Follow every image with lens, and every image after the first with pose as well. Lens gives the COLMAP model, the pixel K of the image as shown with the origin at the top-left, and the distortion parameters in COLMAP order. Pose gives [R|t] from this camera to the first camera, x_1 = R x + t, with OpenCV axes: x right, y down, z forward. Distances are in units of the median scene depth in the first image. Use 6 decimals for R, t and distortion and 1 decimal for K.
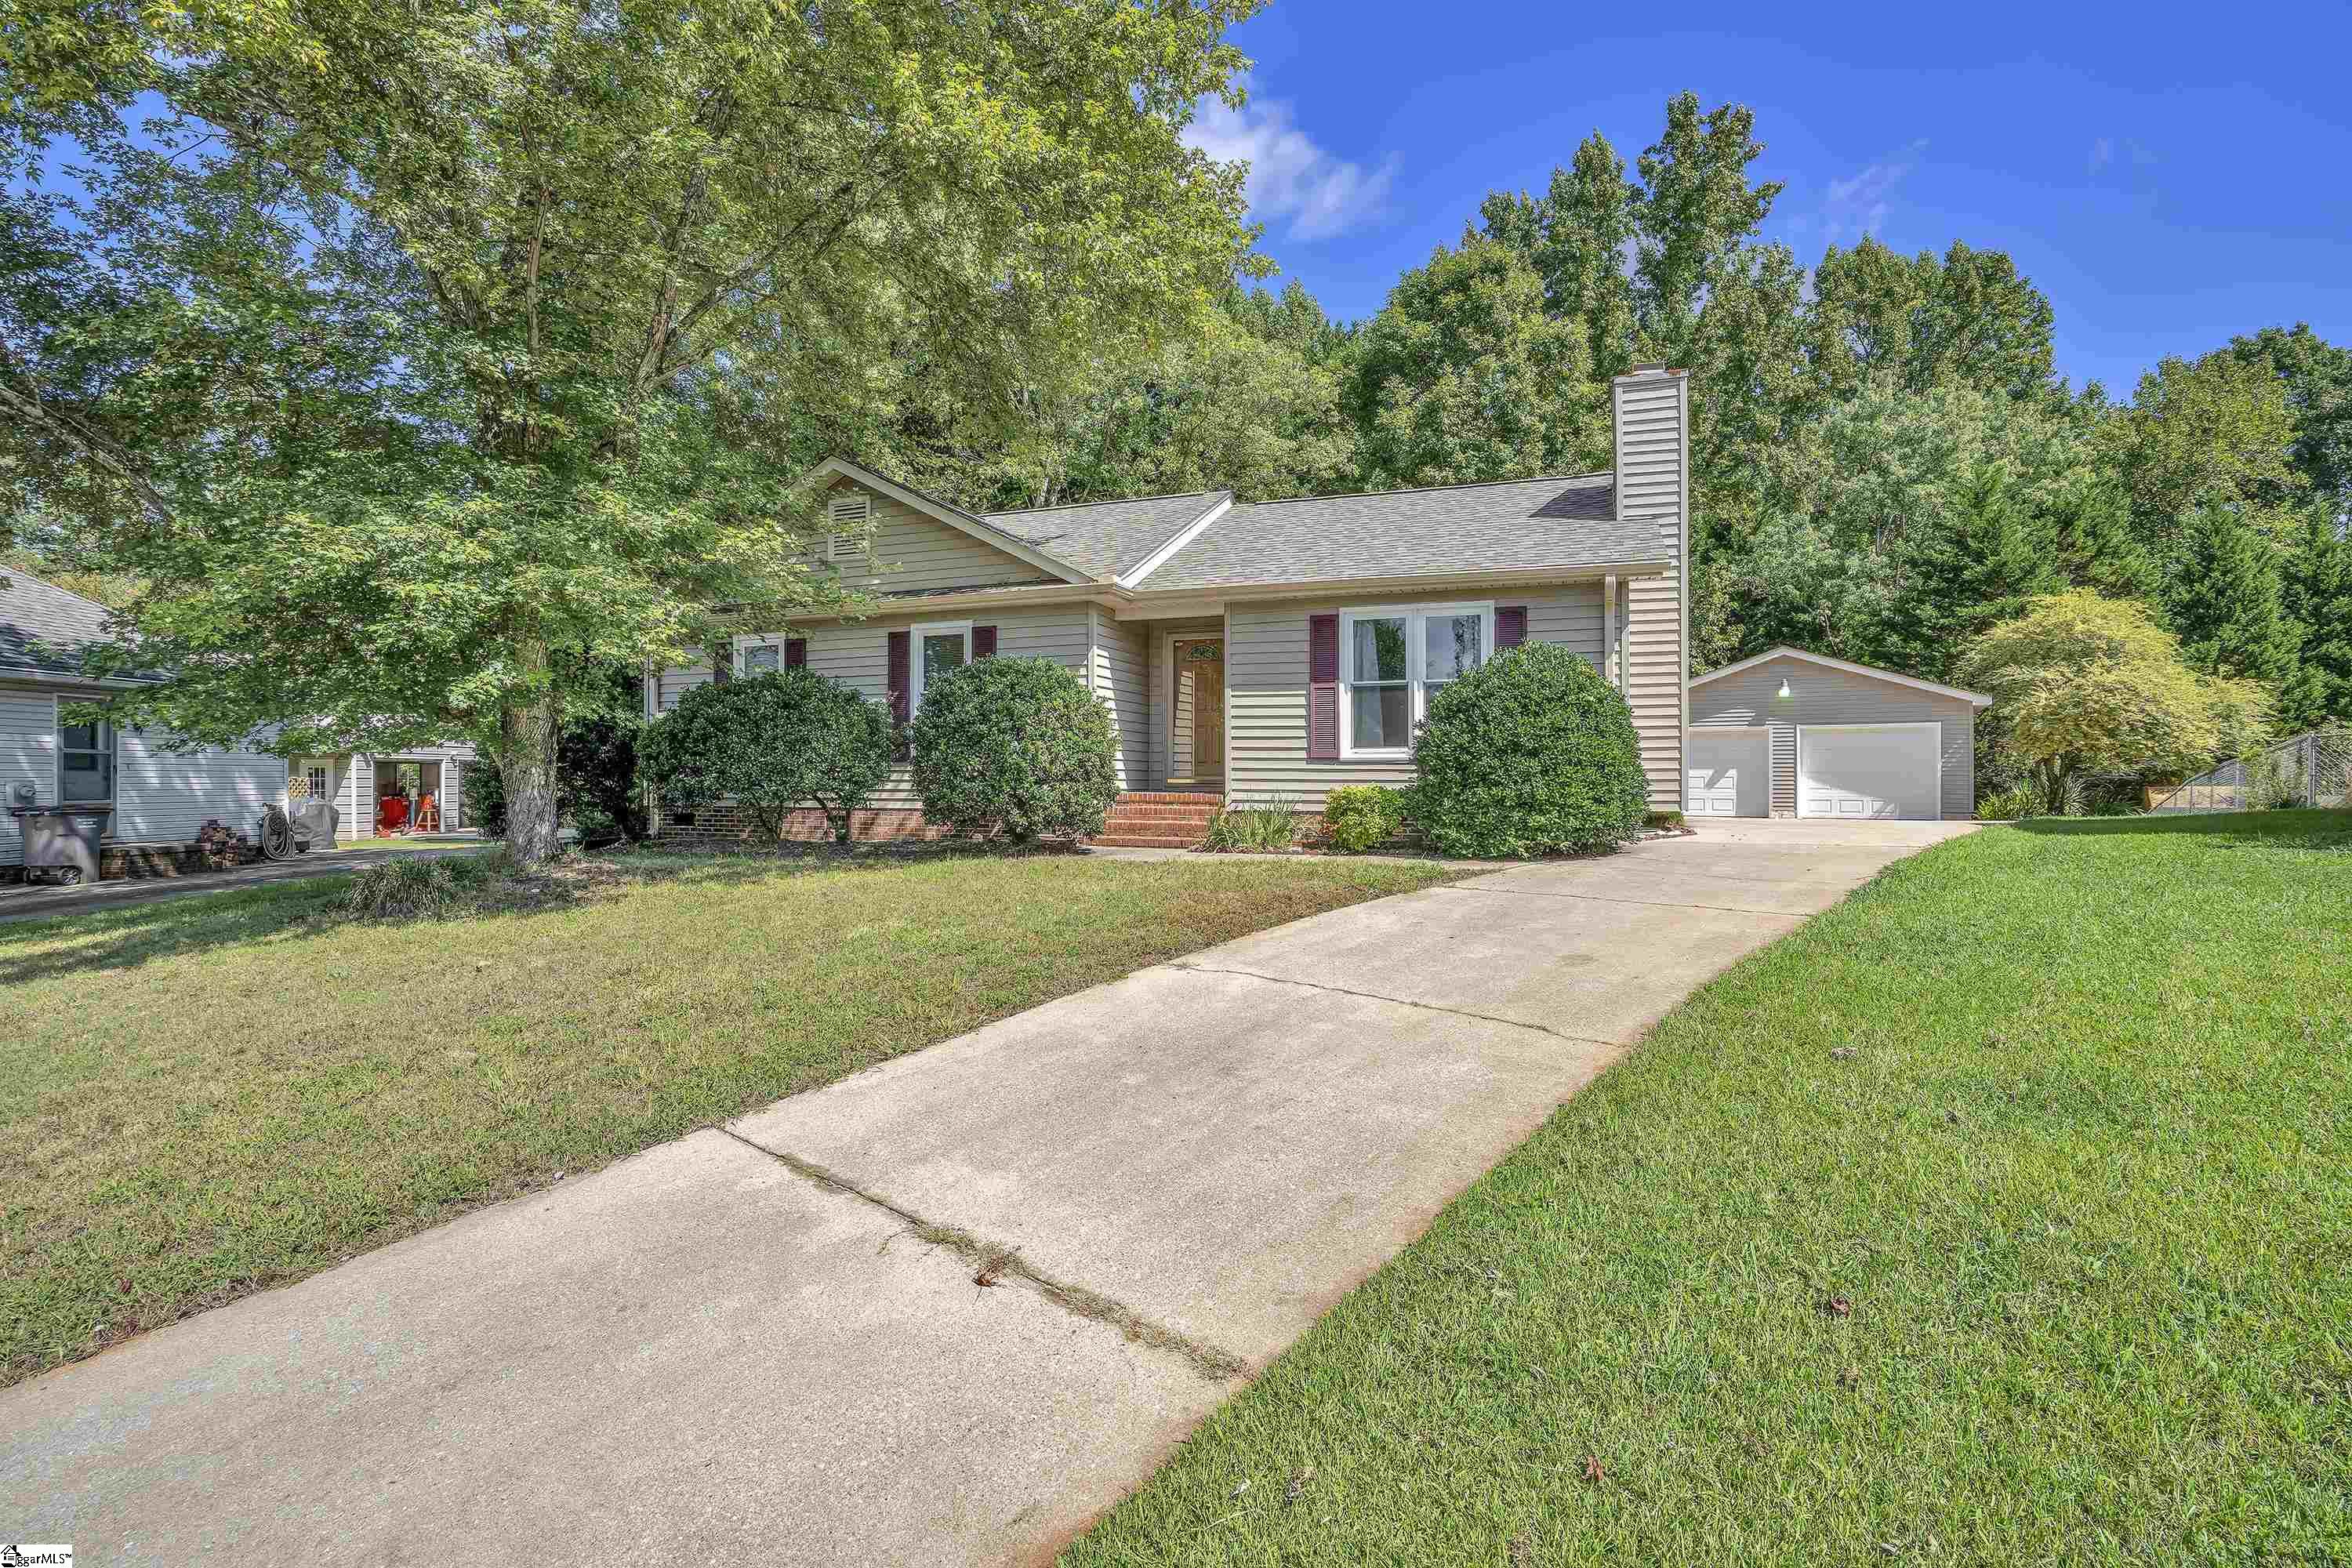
lens RADIAL K [[1080.2, 0, 1165.5], [0, 1080.2, 788.8], [0, 0, 1]] dist [-0.046507, 0.020018]
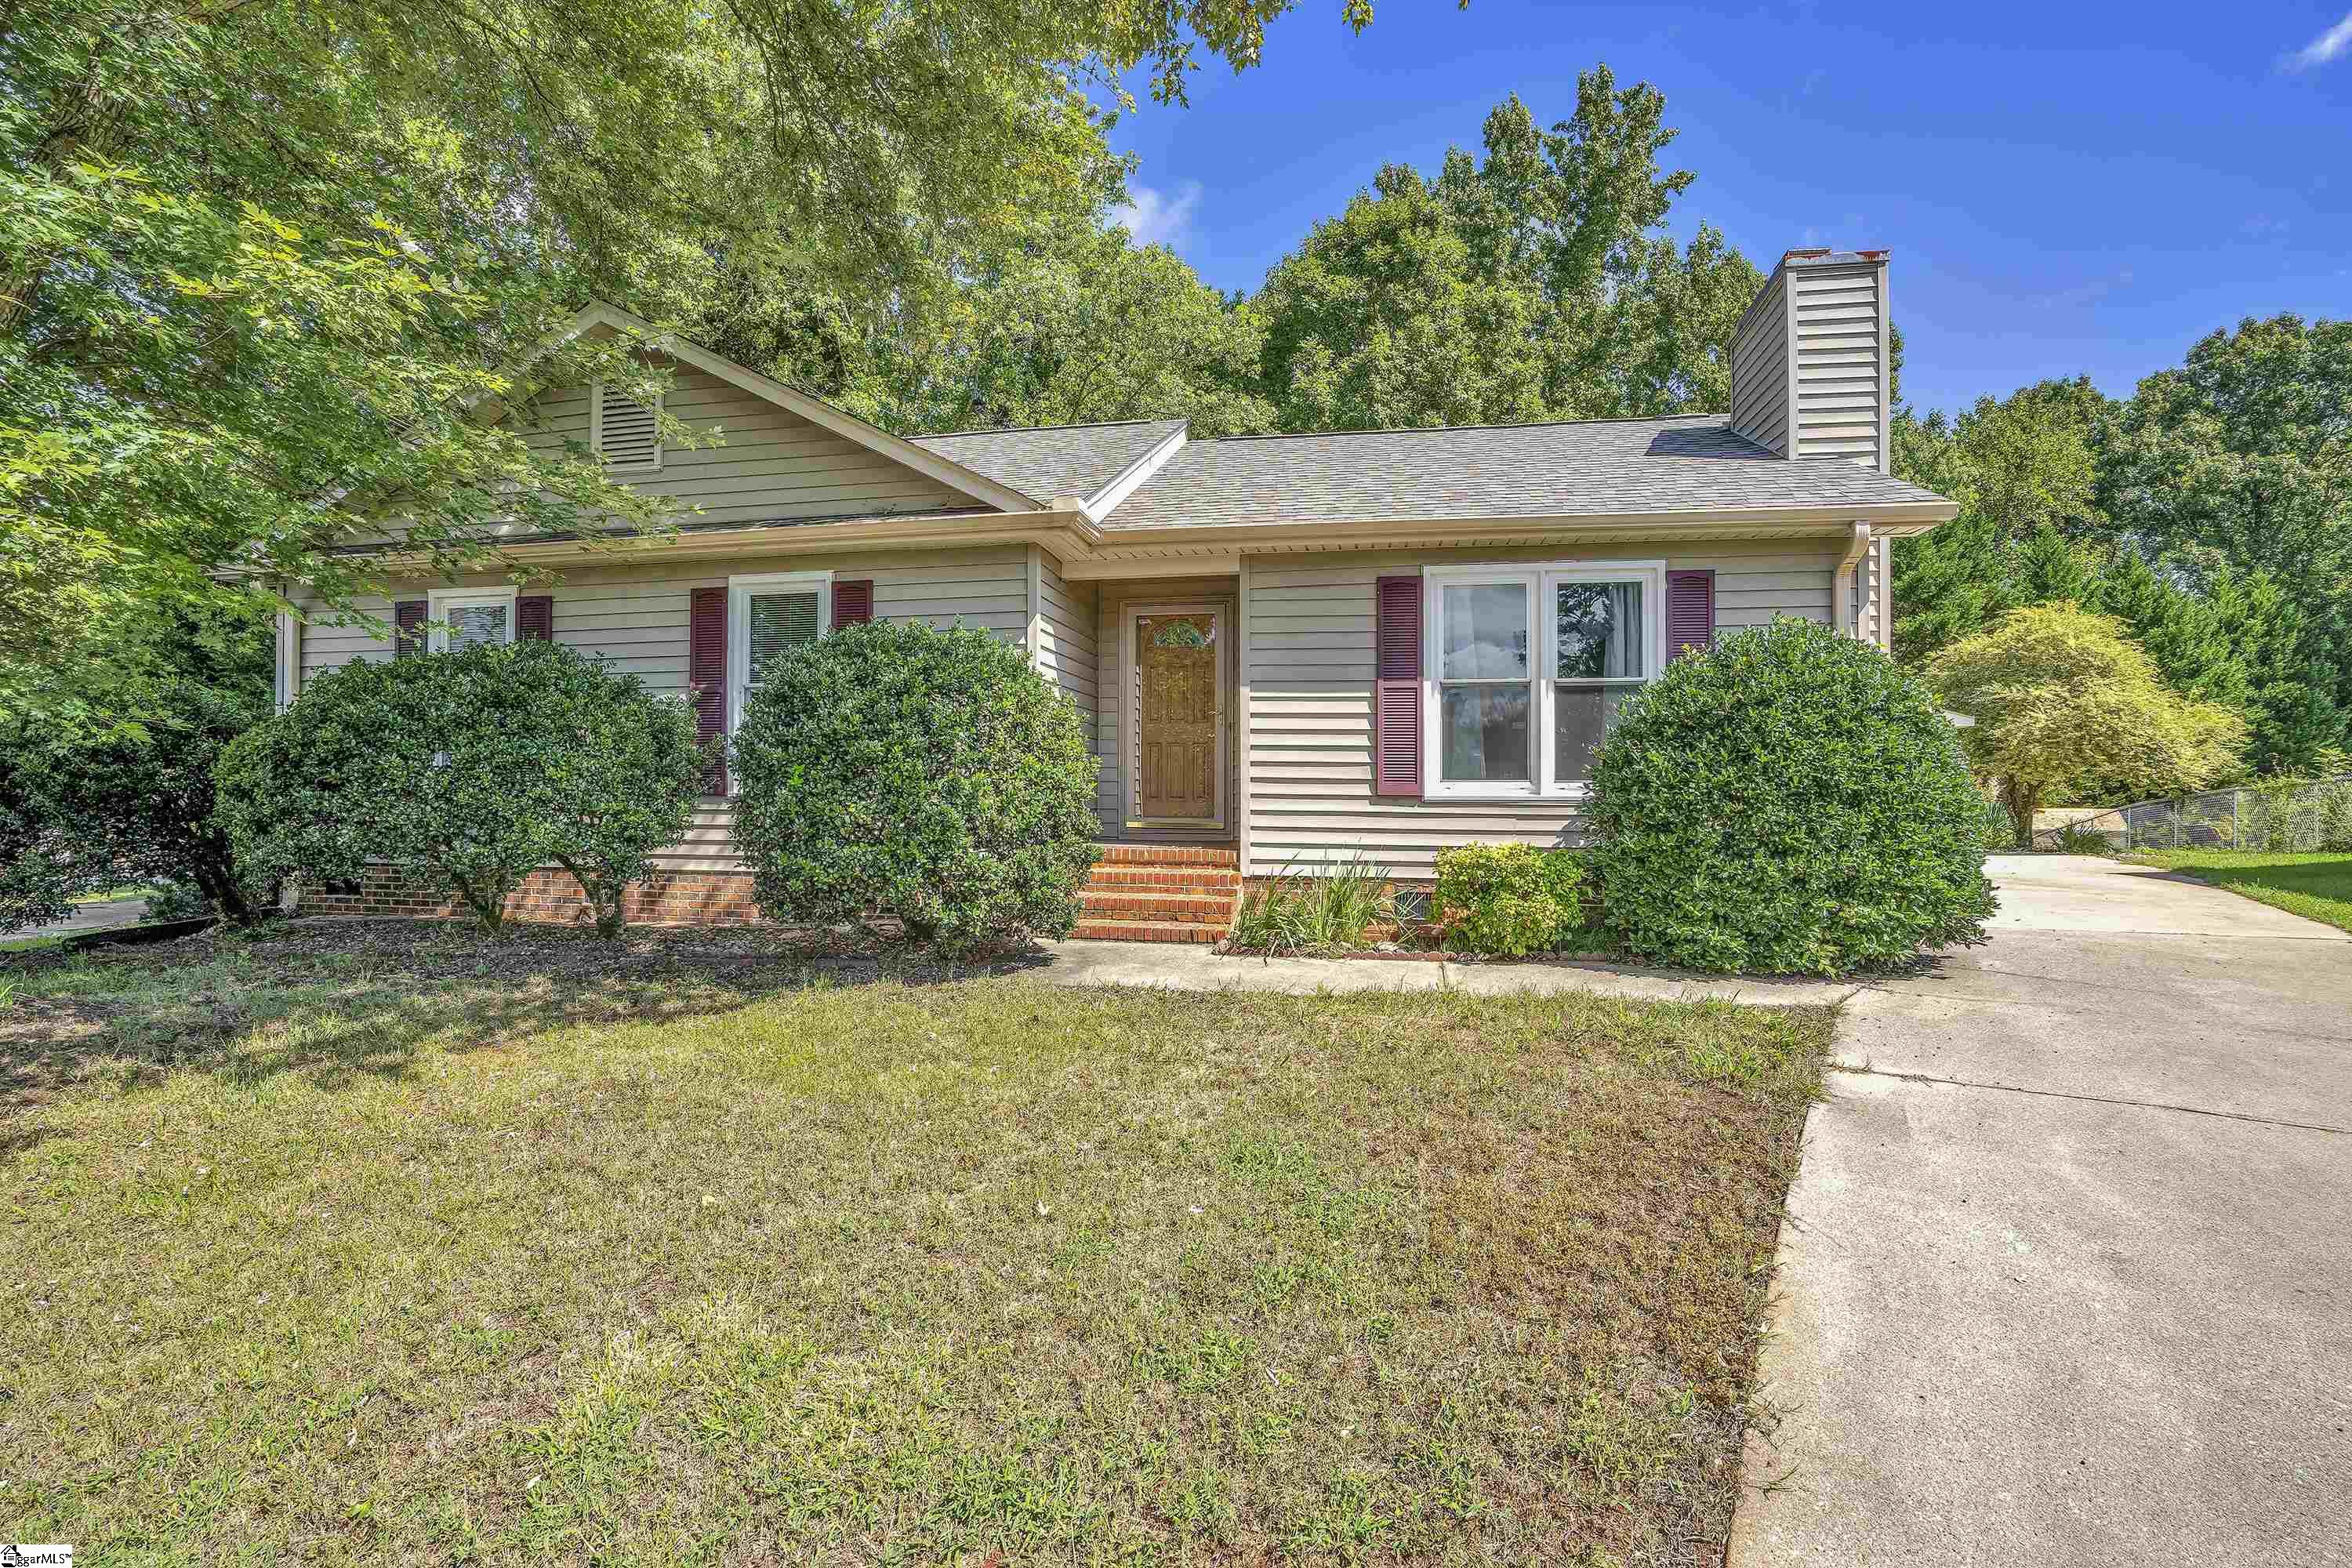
lens RADIAL K [[1117.3, 0, 1179.9], [0, 1117.3, 777.1], [0, 0, 1]] dist [-0.052539, 0.021878]
pose [[0.985593, 0.005241, 0.169051, -0.087350], [-0.001436, 0.999743, -0.022621, -0.022257], [-0.169126, 0.022052, 0.985348, 0.327302]]
